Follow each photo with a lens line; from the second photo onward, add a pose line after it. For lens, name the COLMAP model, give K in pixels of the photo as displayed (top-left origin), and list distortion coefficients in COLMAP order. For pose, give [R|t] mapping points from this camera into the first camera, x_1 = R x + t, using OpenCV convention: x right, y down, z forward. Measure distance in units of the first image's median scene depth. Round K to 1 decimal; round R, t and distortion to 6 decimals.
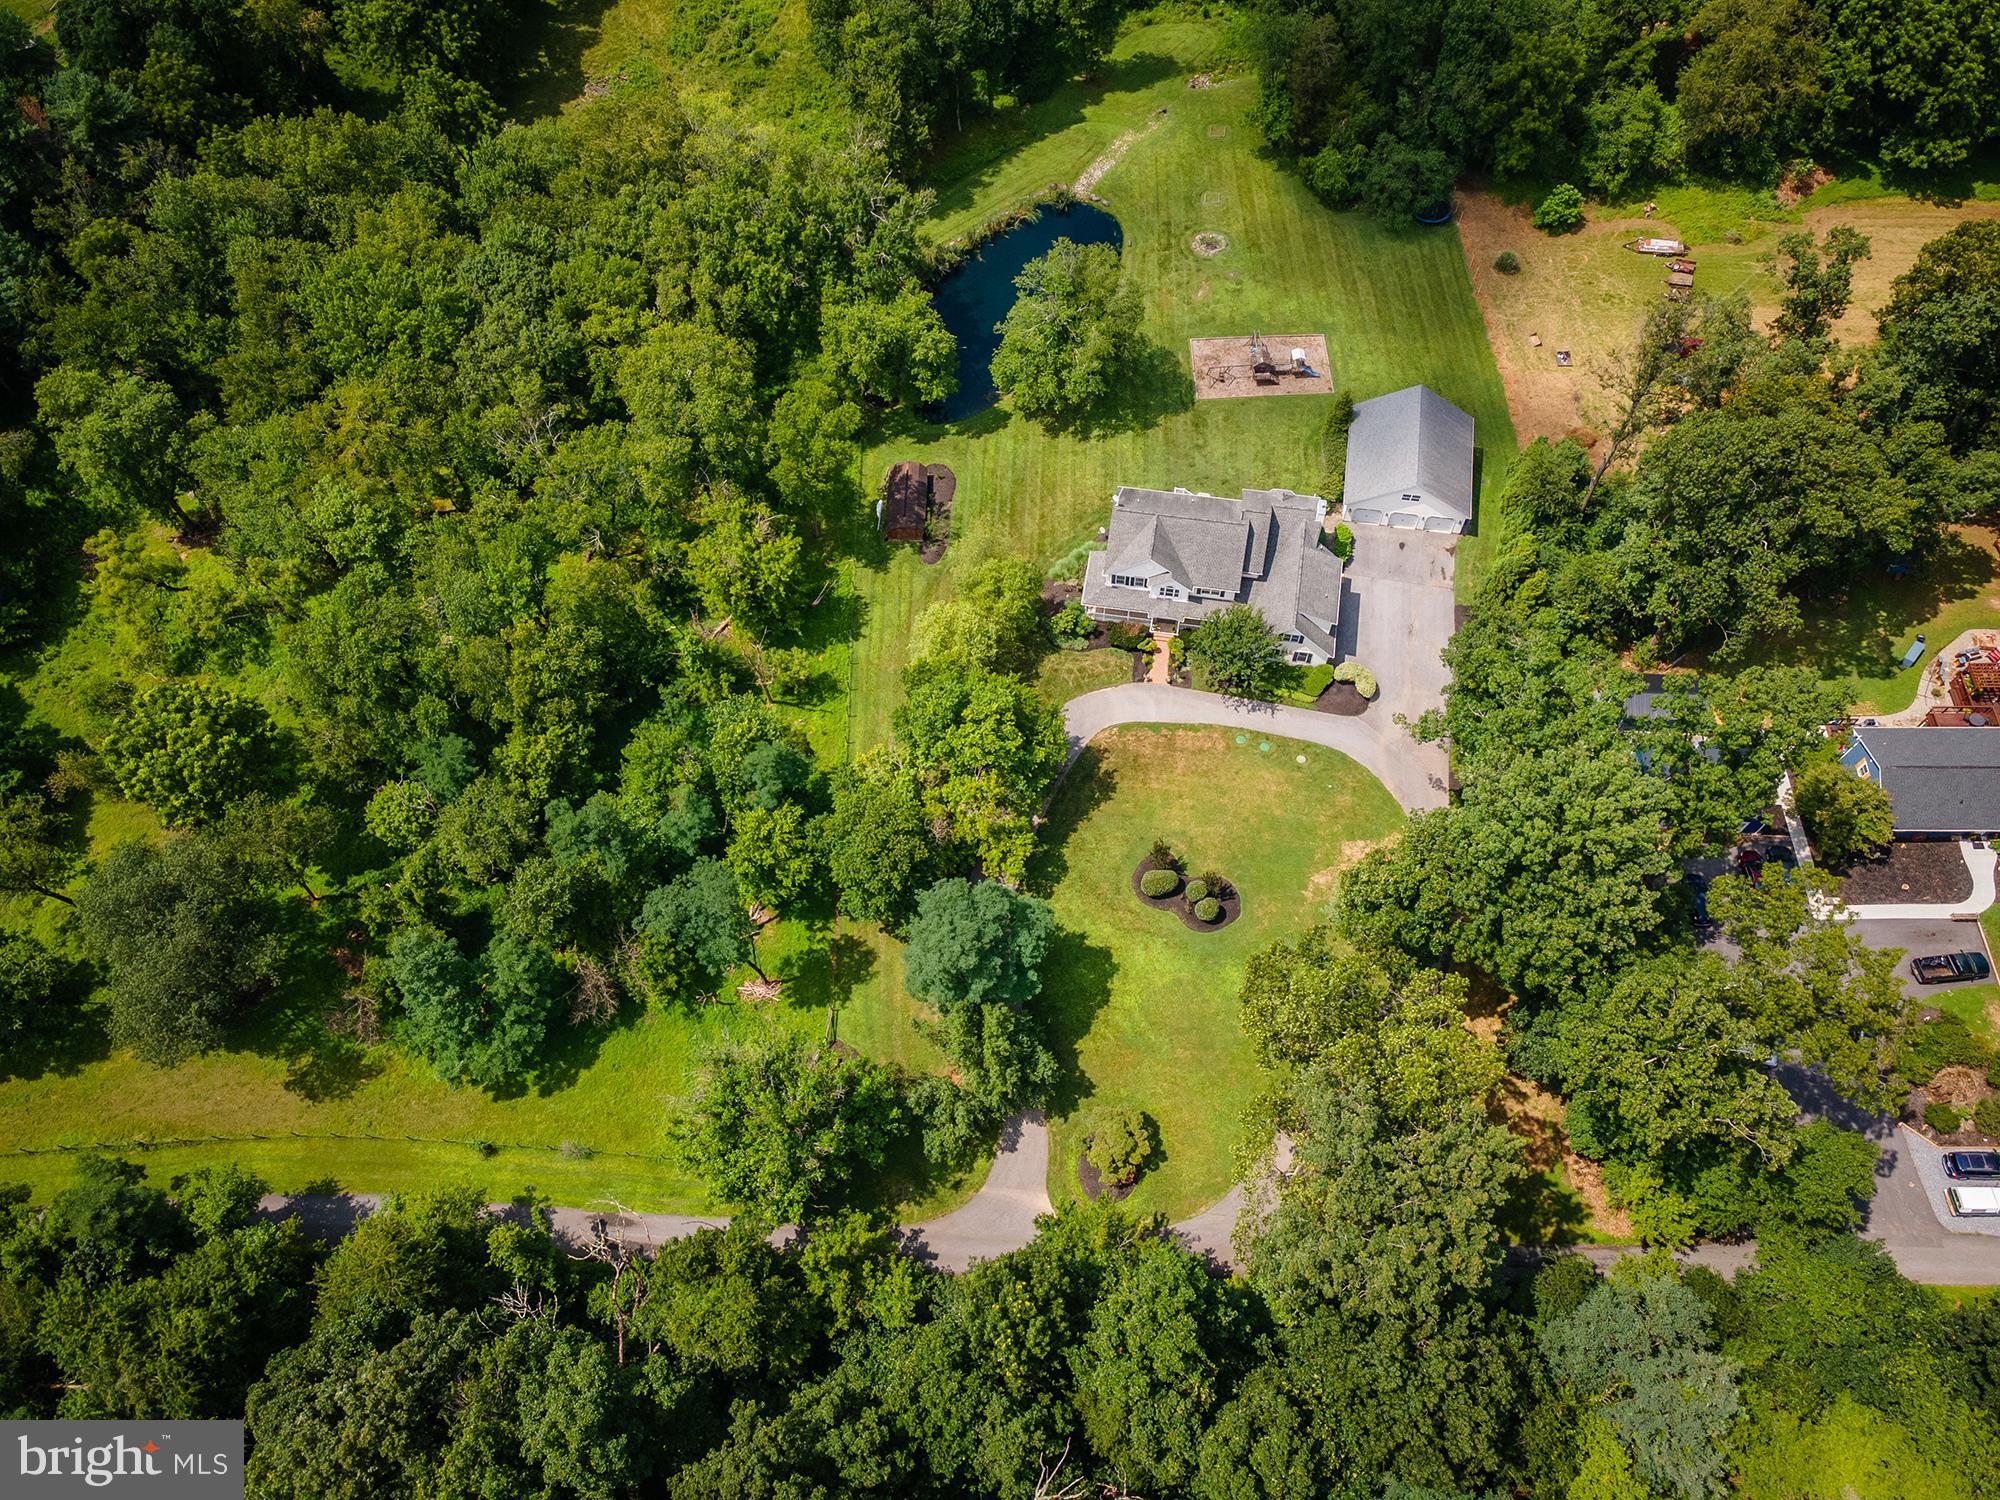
lens RADIAL K [[1466.7, 0, 998.5], [0, 1466.7, 745.6], [0, 0, 1]] dist [0.046333, -0.006685]
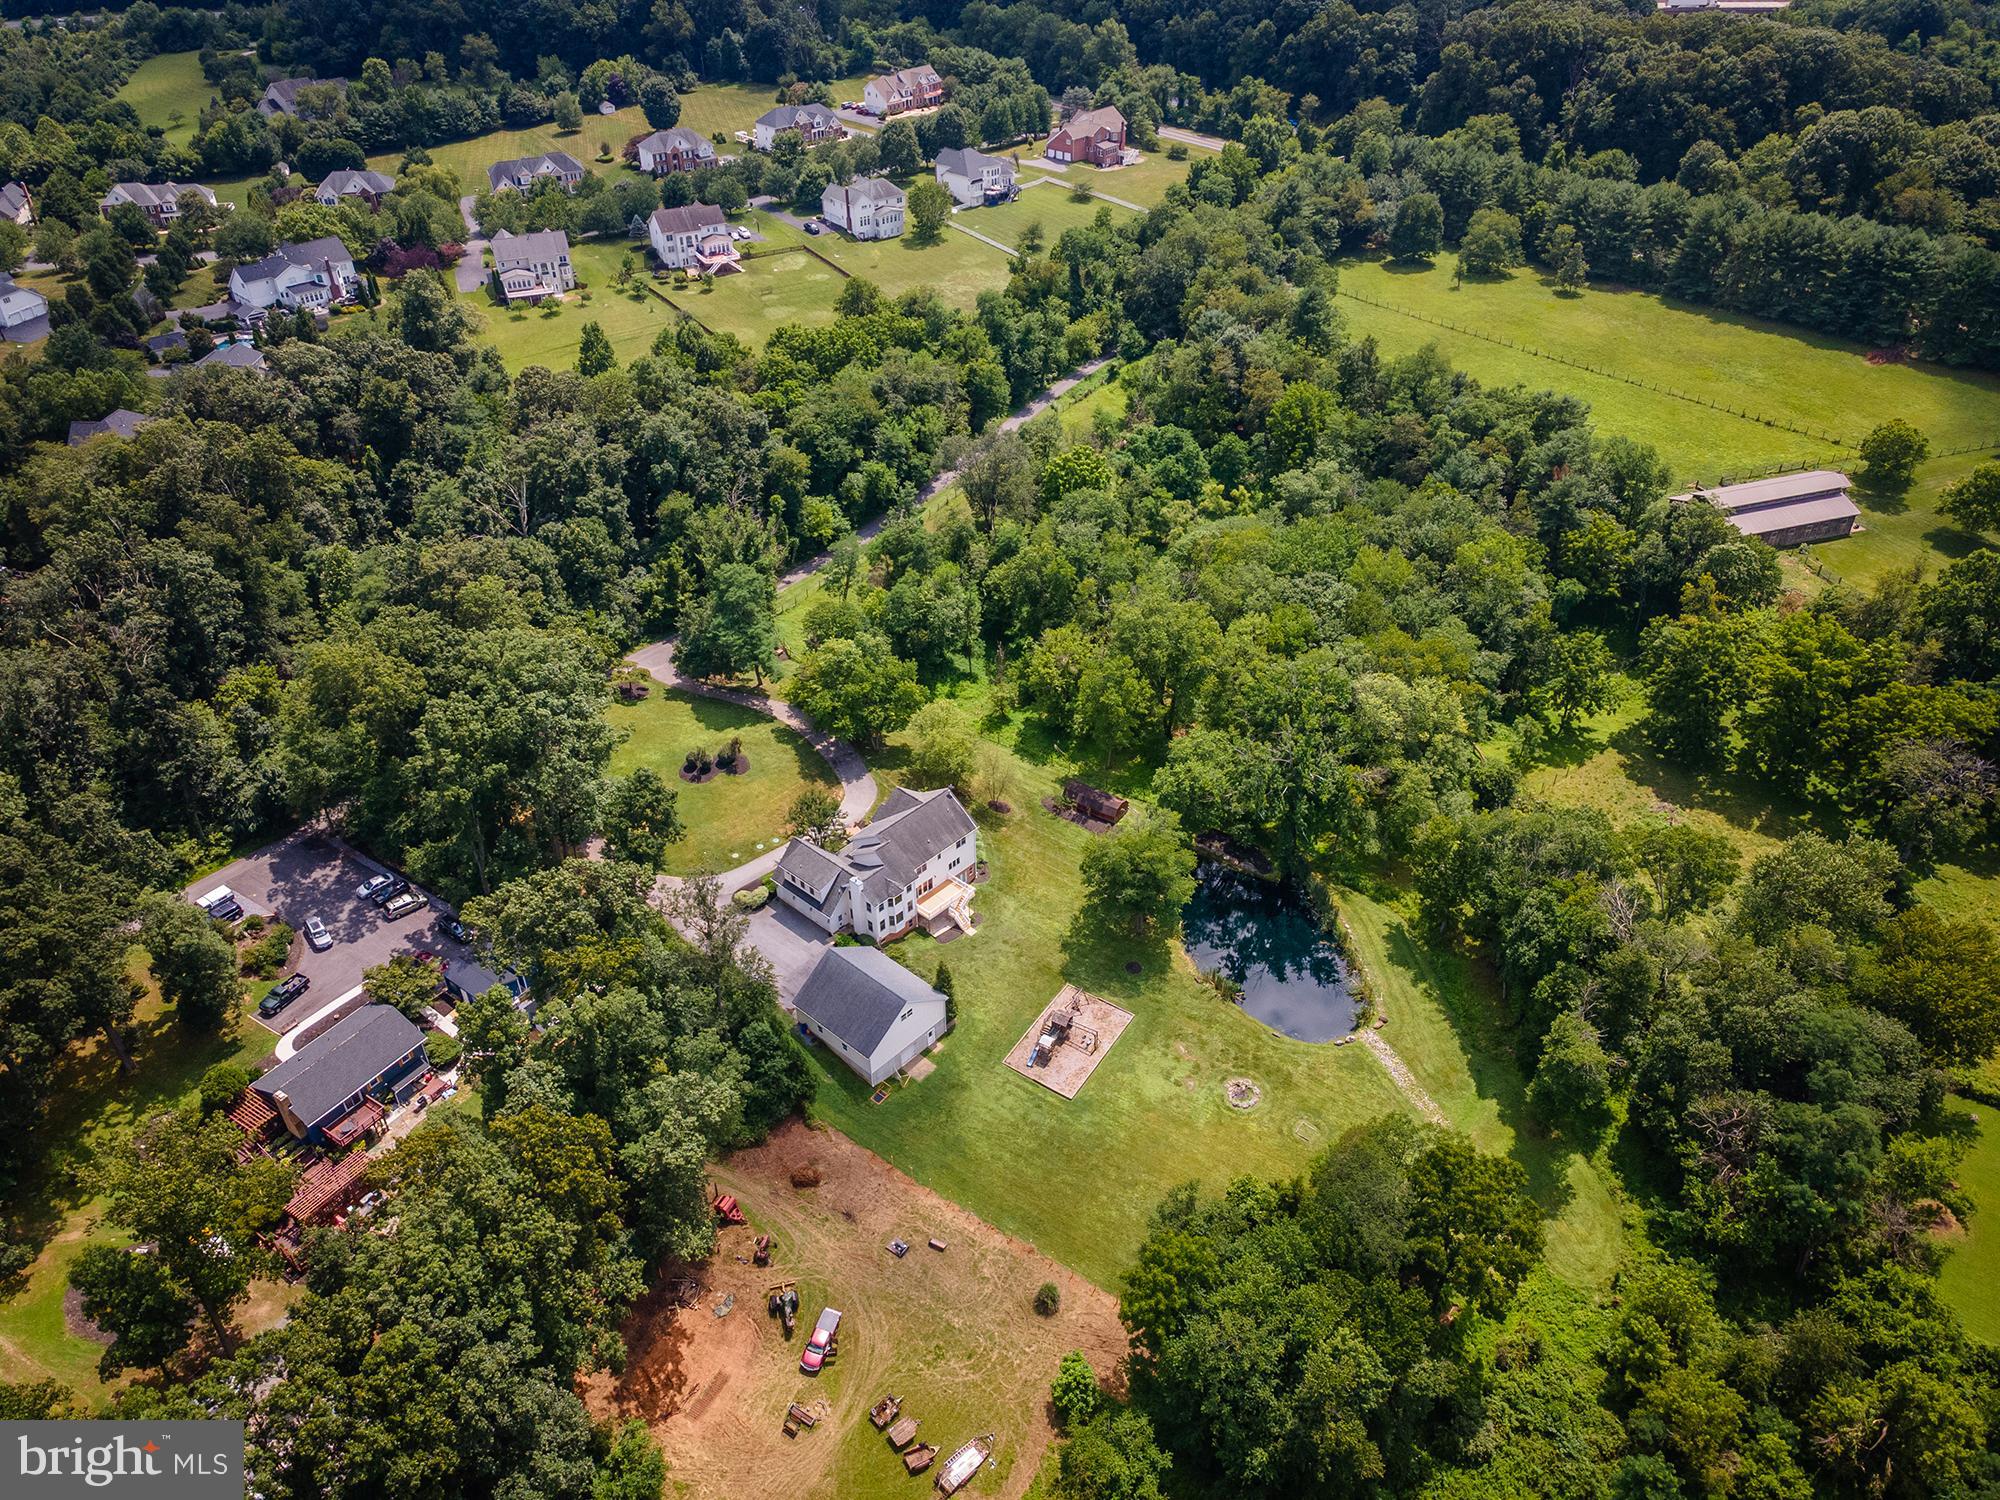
lens RADIAL K [[1466.7, 0, 998.5], [0, 1466.7, 745.6], [0, 0, 1]] dist [0.046333, -0.006685]
pose [[-0.546248, 0.518299, -0.658012, 0.887029], [-0.726800, 0.097224, 0.679934, -1.075492], [0.416383, 0.849655, 0.323591, 0.529379]]
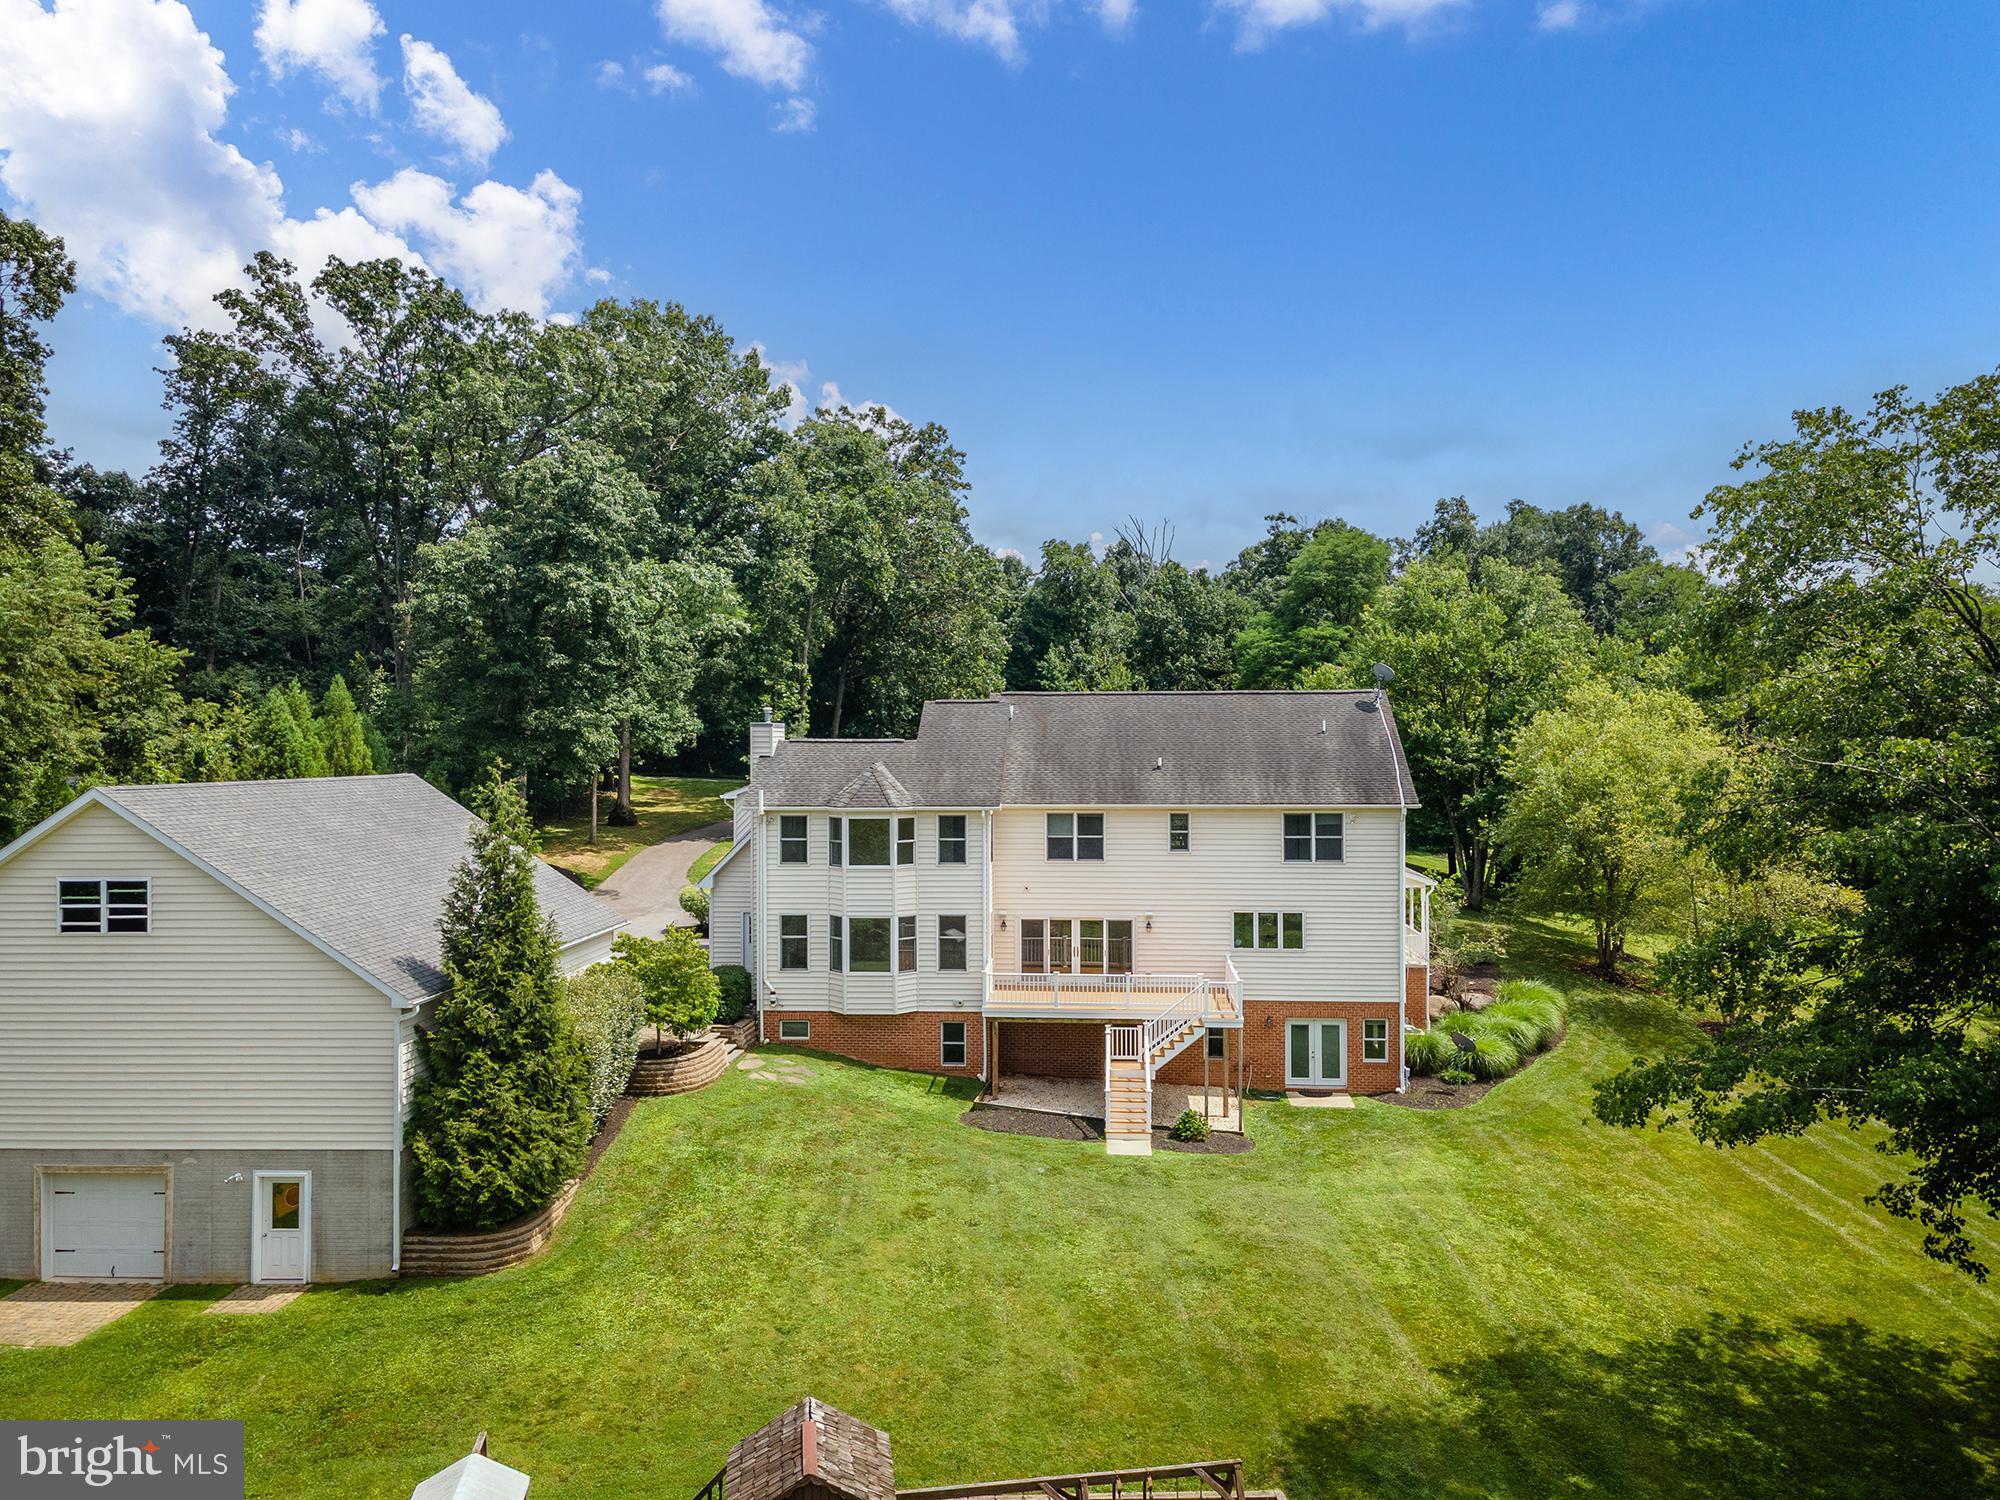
lens RADIAL K [[1459.0, 0, 999.3], [0, 1459.0, 760.7], [0, 0, 1]] dist [0.047833, 0.002167]
pose [[-0.994953, 0.038943, -0.092475, 0.192251], [-0.064704, 0.455390, 0.887938, -0.435102], [0.076691, 0.889440, -0.450572, 1.119958]]
